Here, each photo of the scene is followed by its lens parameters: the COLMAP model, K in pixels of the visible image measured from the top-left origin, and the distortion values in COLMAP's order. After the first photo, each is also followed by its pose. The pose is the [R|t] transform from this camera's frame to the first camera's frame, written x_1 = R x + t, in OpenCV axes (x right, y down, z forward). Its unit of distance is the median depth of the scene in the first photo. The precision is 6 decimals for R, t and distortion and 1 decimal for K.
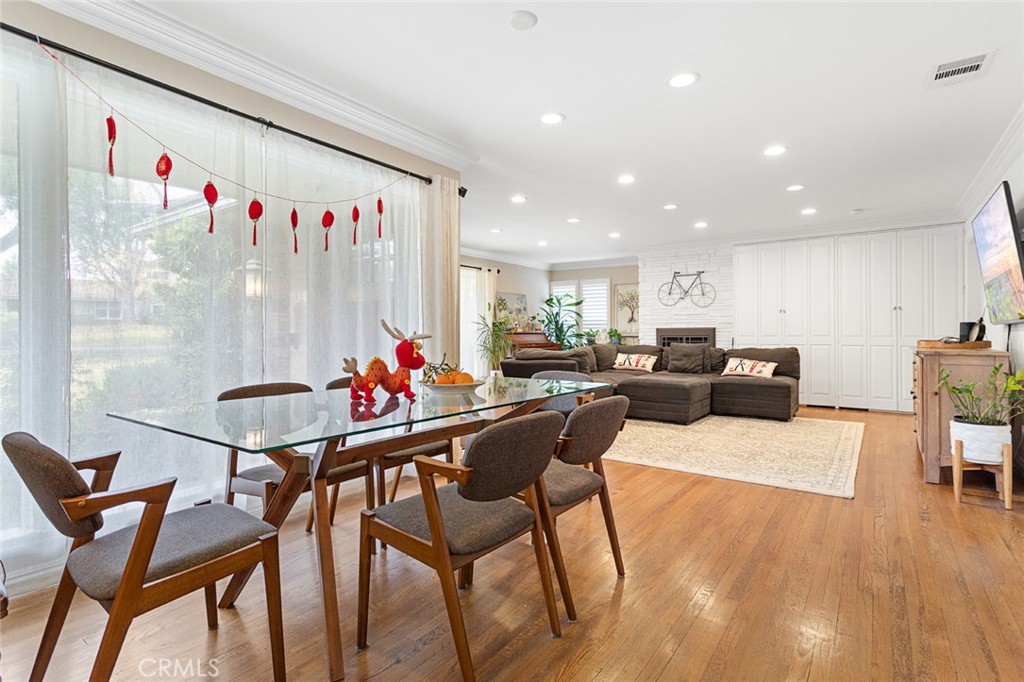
lens RADIAL K [[495.9, 0, 528.3], [0, 495.9, 336.5], [0, 0, 1]] dist [0.002629, 0.000598]
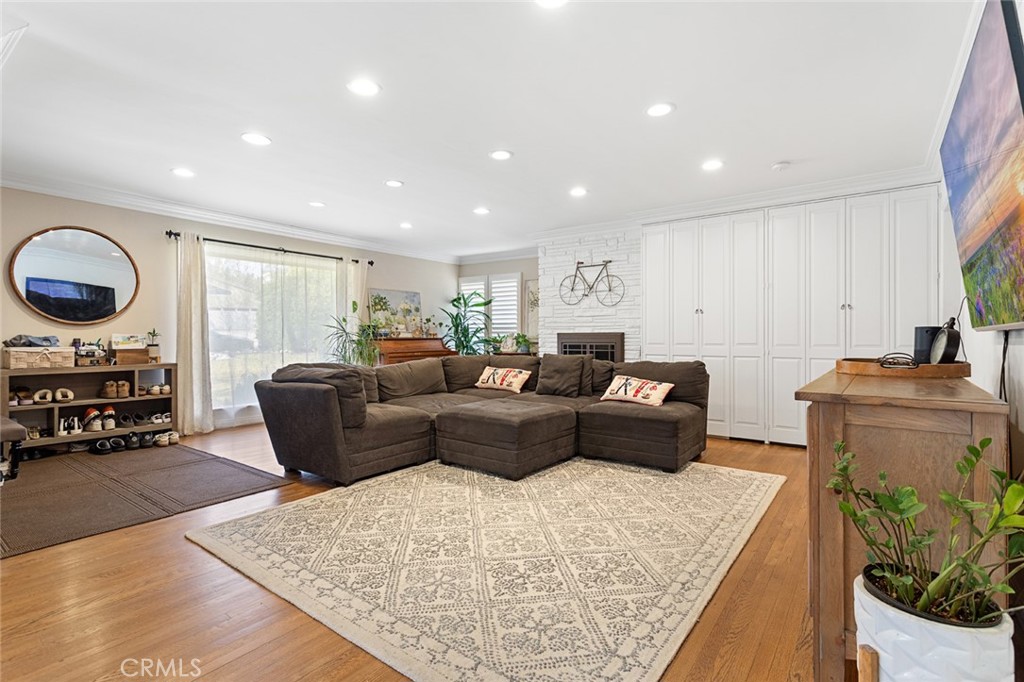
lens RADIAL K [[495.9, 0, 513.5], [0, 495.9, 341.7], [0, 0, 1]] dist [0.002629, 0.000598]
pose [[0.999954, 0.001660, -0.009409, 0.241340], [-0.001626, 0.999992, 0.003634, -0.007455], [0.009415, -0.003618, 0.999949, 0.251010]]
